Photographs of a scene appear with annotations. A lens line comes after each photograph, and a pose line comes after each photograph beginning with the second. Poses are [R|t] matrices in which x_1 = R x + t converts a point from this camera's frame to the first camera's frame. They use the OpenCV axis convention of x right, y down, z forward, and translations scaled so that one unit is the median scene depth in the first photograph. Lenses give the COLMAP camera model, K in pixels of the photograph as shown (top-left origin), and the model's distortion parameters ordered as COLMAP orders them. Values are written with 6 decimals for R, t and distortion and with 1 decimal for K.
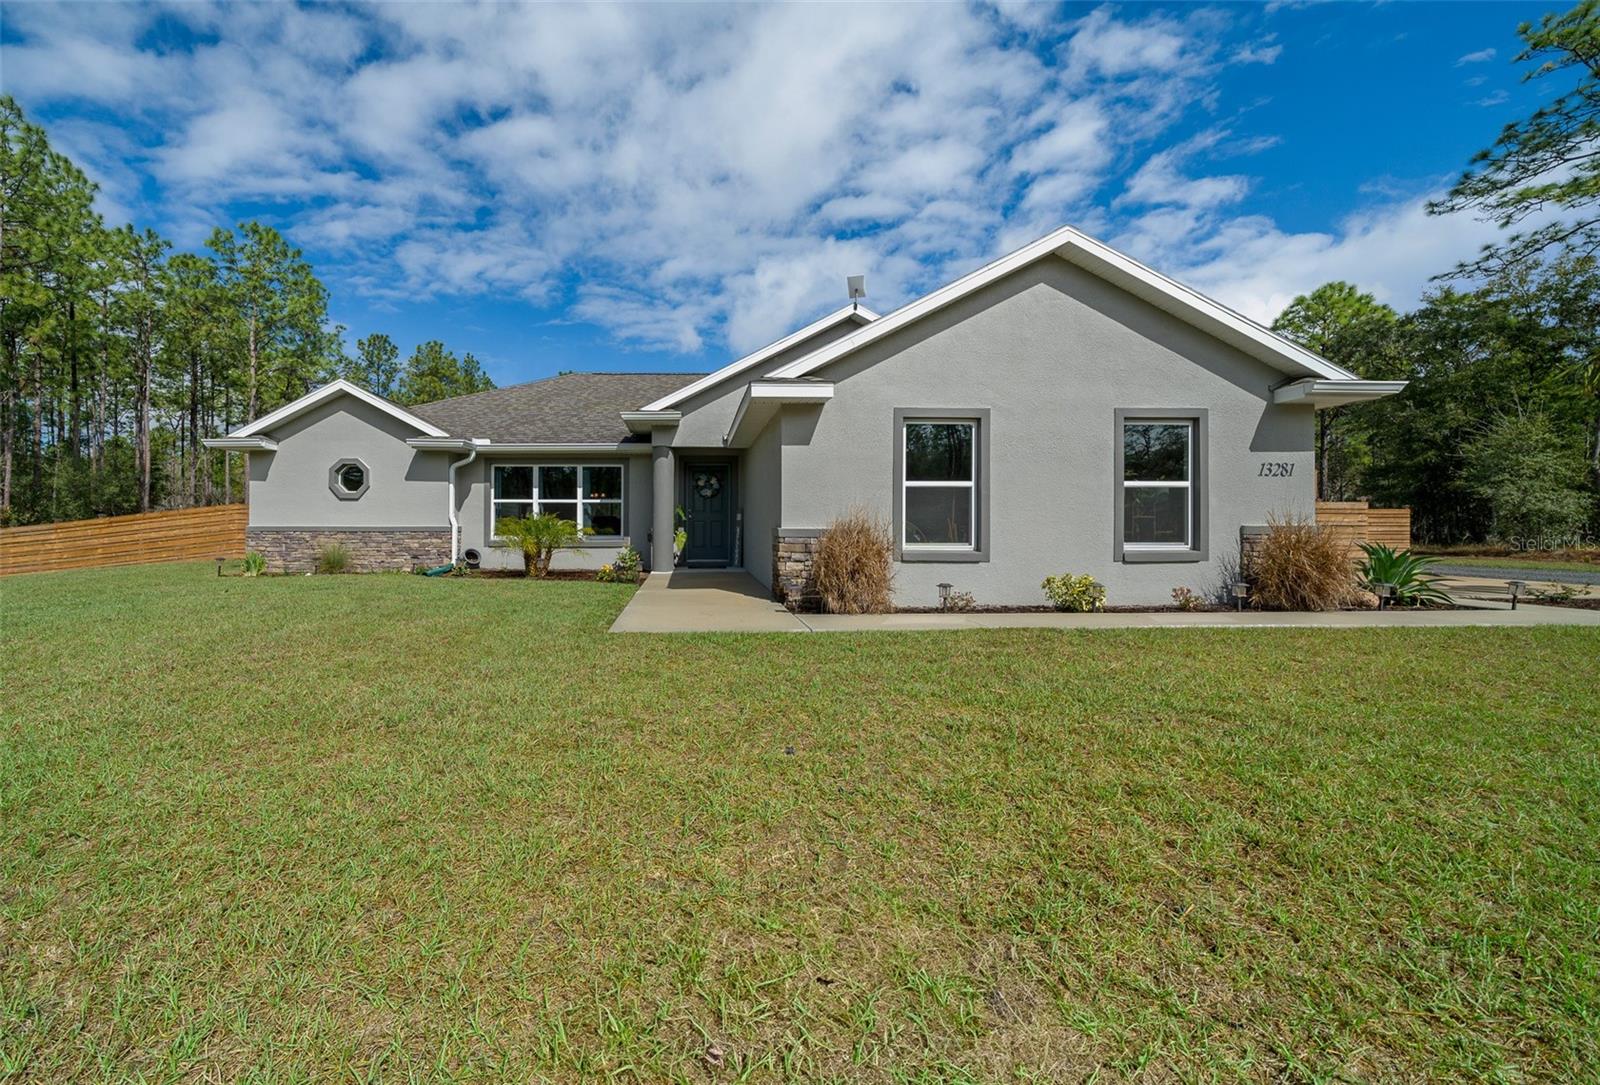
lens RADIAL K [[624.3, 0, 709.0], [0, 624.3, 538.5], [0, 0, 1]] dist [-0.007591, -0.000025]
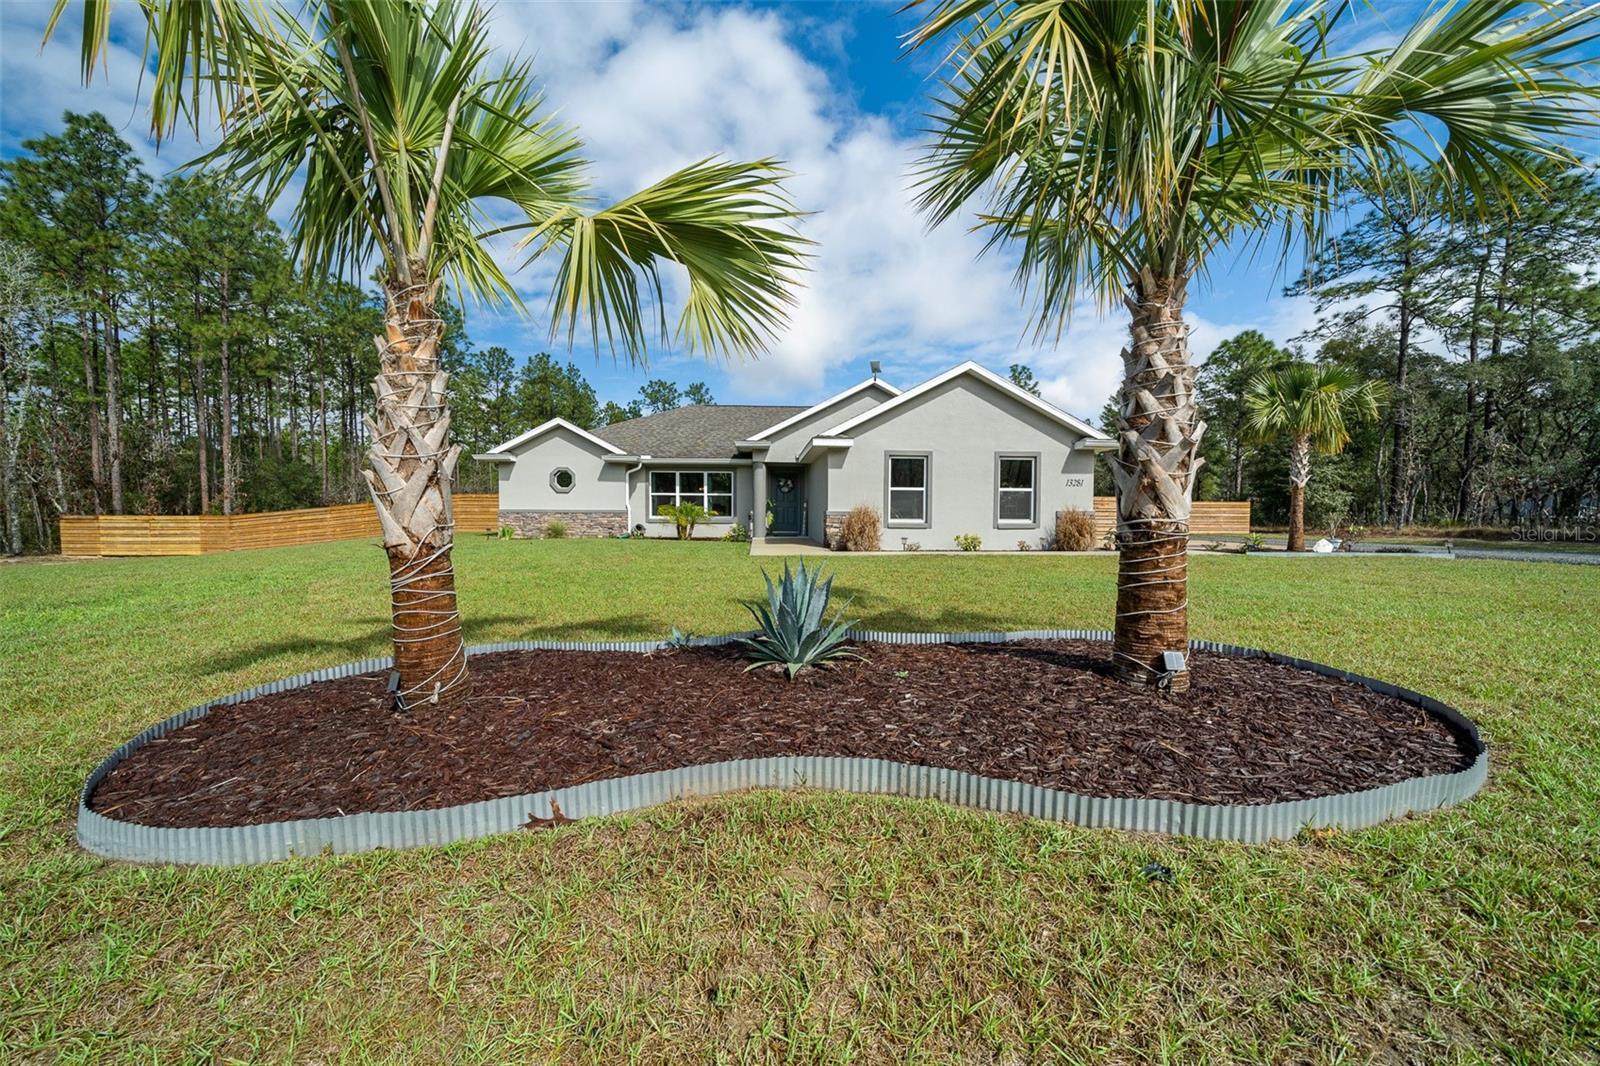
lens RADIAL K [[561.4, 0, 801.3], [0, 561.4, 561.9], [0, 0, 1]] dist [-0.001090, -0.000008]
pose [[0.998782, 0.000257, 0.049339, -0.035506], [-0.003557, 0.997760, 0.066801, 0.016734], [-0.049211, -0.066895, 0.996546, -0.492390]]
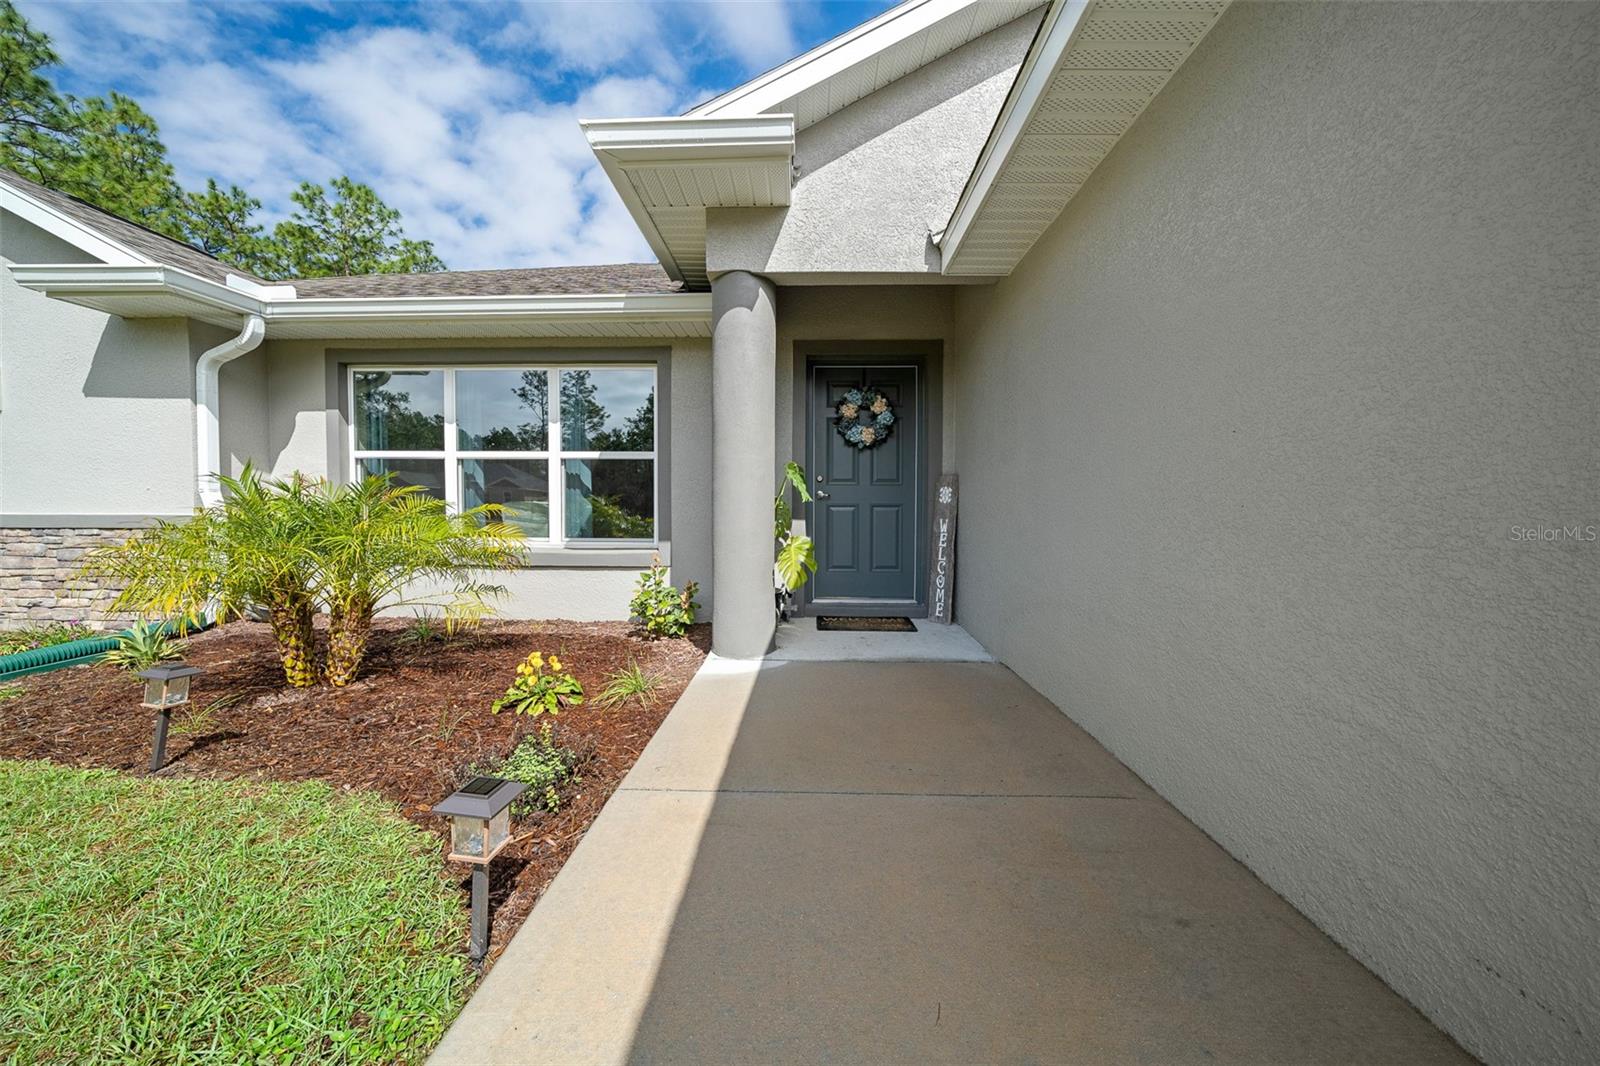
lens RADIAL K [[546.7, 0, 803.8], [0, 546.7, 518.5], [0, 0, 1]] dist [-0.000007, 0.000118]
pose [[0.998344, 0.005159, -0.057301, -0.022628], [-0.005359, 0.999980, -0.003340, -0.018631], [0.057283, 0.003642, 0.998351, 0.697845]]
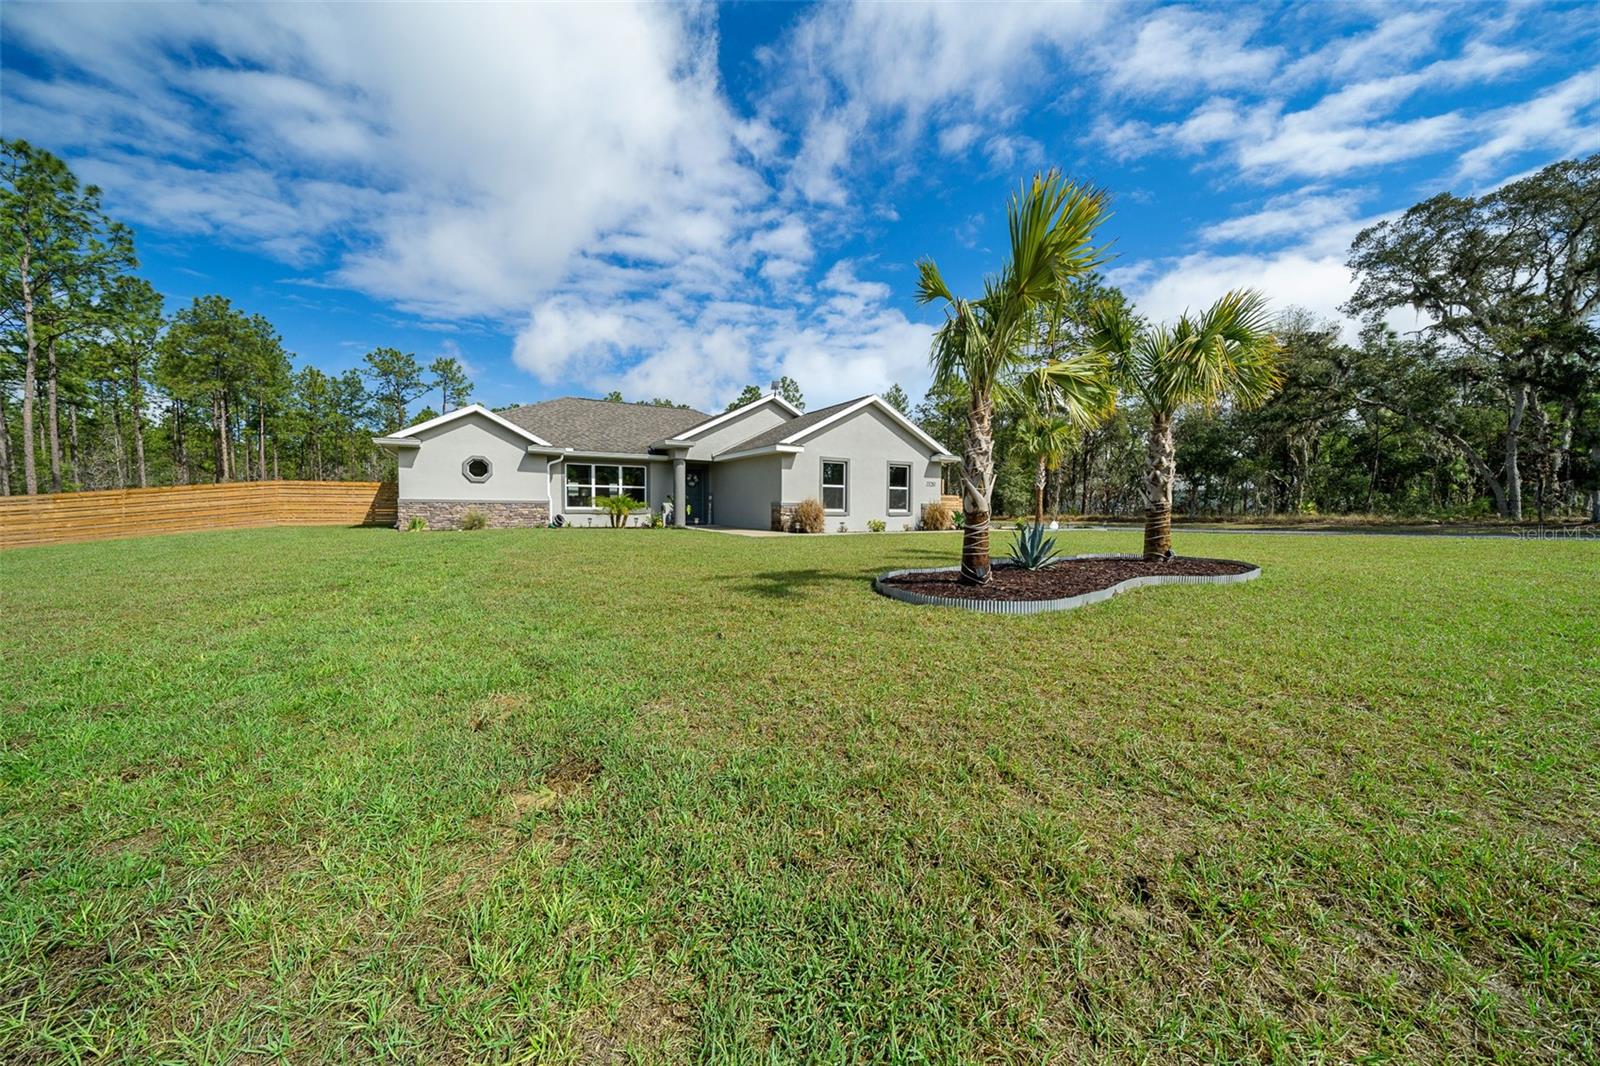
lens RADIAL K [[561.4, 0, 801.3], [0, 561.4, 561.9], [0, 0, 1]] dist [-0.001090, -0.000008]
pose [[0.867071, -0.040916, 0.496502, -0.590470], [0.003860, 0.997143, 0.075433, 0.032906], [-0.498170, -0.063489, 0.864752, -0.629417]]
